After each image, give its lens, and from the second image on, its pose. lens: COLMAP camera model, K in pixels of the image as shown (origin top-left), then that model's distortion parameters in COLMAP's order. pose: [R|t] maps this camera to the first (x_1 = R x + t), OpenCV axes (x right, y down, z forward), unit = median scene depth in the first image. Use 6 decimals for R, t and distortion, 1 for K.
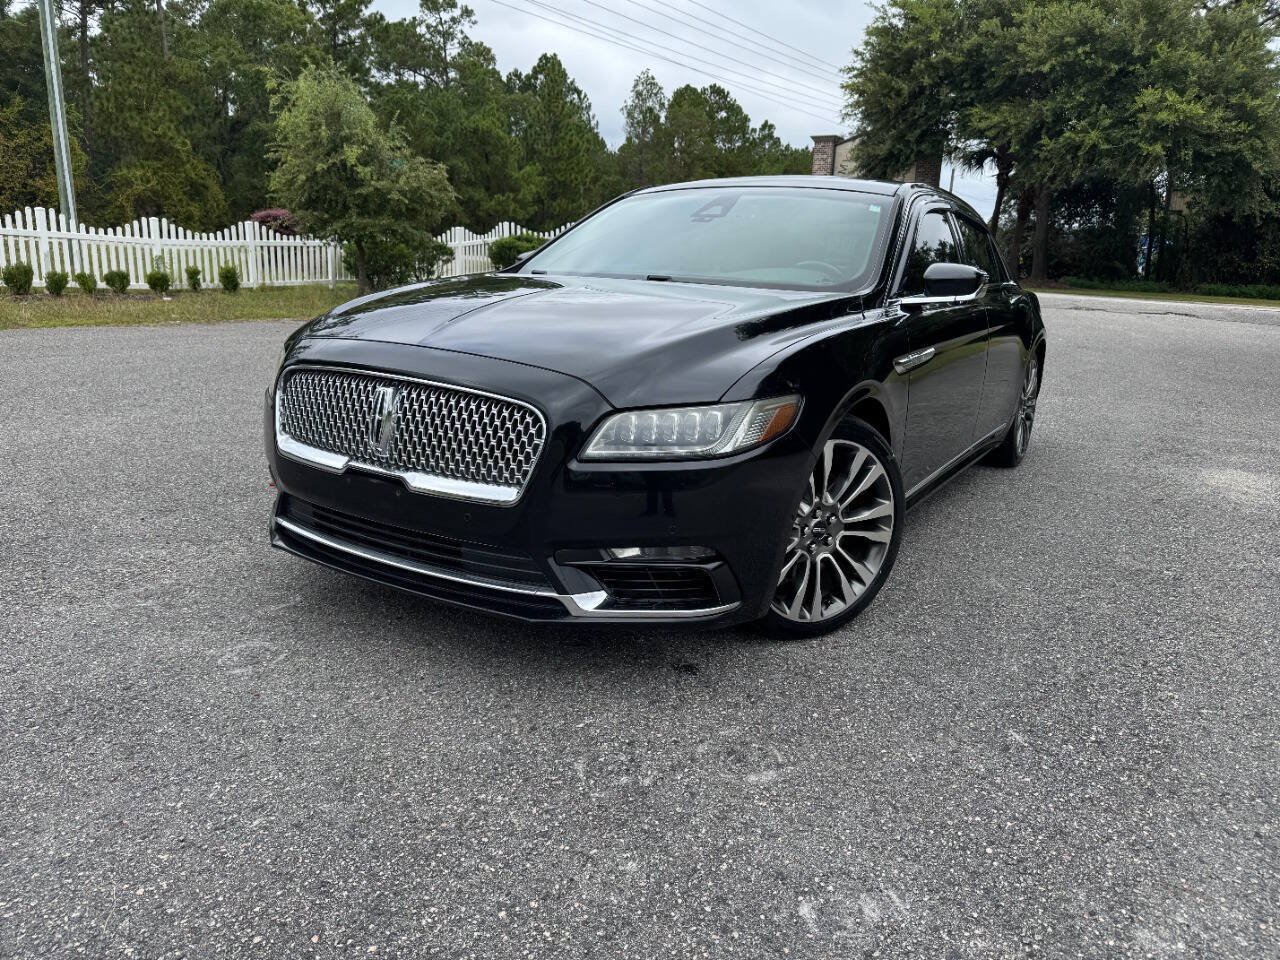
lens RADIAL K [[916.8, 0, 638.1], [0, 916.8, 477.2], [0, 0, 1]] dist [0.024617, -0.023152]
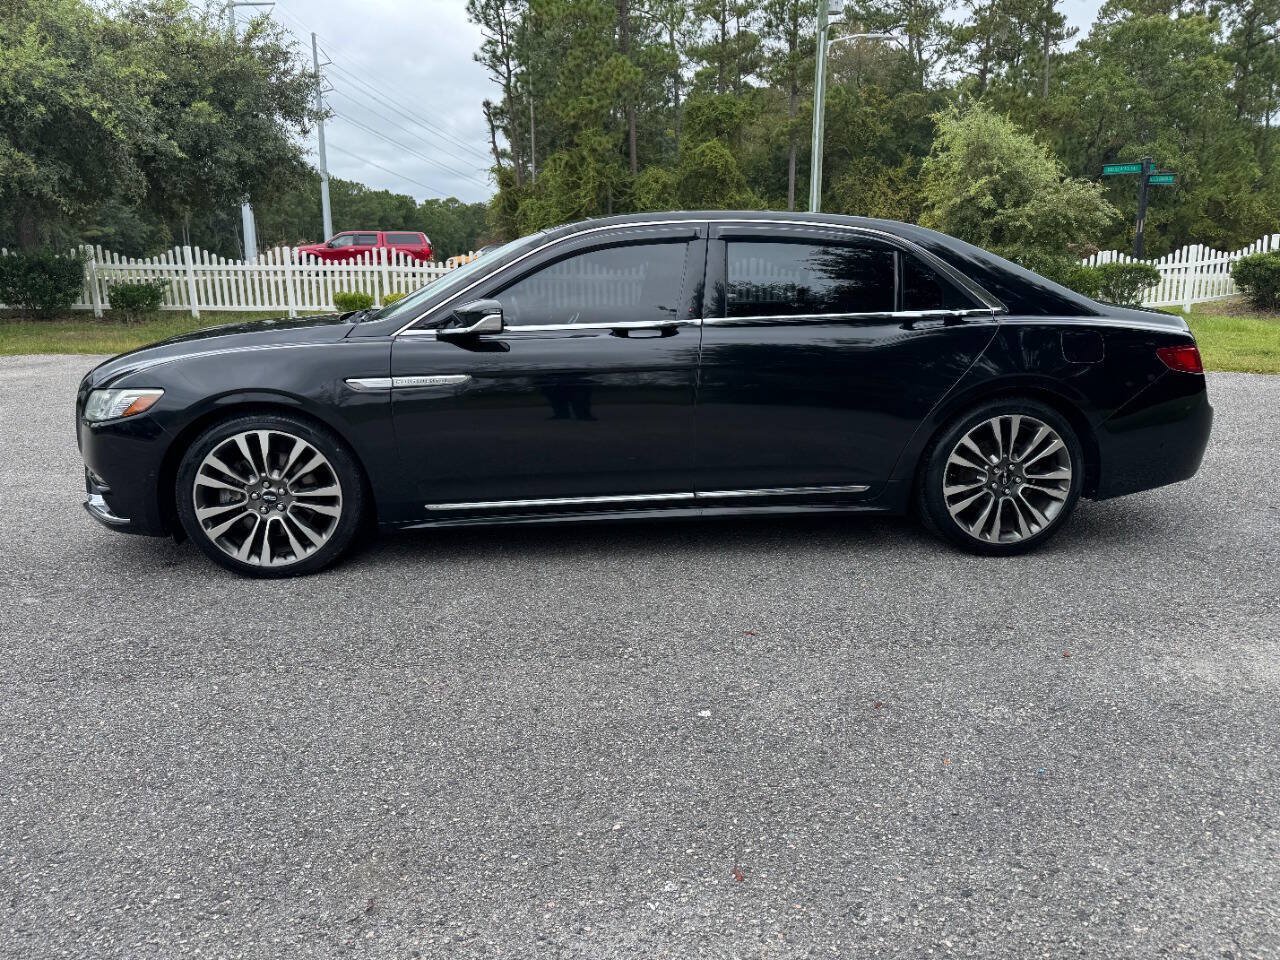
lens RADIAL K [[916.8, 0, 632.0], [0, 916.8, 467.2], [0, 0, 1]] dist [0.024617, -0.023152]
pose [[0.634749, 0.111446, -0.764640, 0.240877], [-0.142231, 0.989488, 0.026148, -0.020533], [0.759516, 0.092158, 0.643927, 0.099501]]
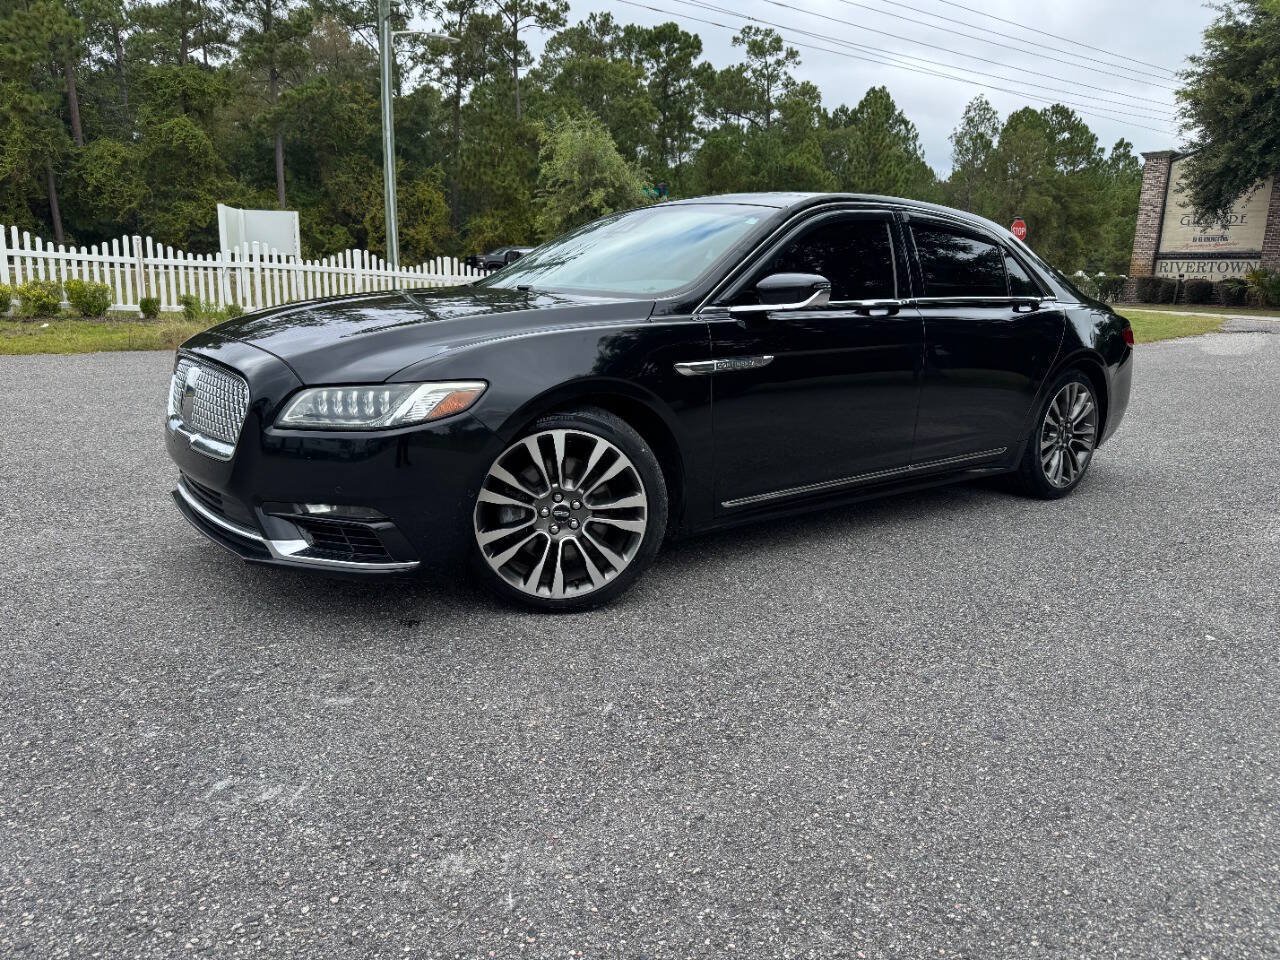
lens RADIAL K [[916.8, 0, 646.0], [0, 916.8, 478.5], [0, 0, 1]] dist [0.024617, -0.023152]
pose [[0.943107, 0.057705, -0.327444, 0.072256], [-0.068979, 0.997355, -0.022912, 0.003821], [0.325255, 0.044195, 0.944593, 0.001171]]
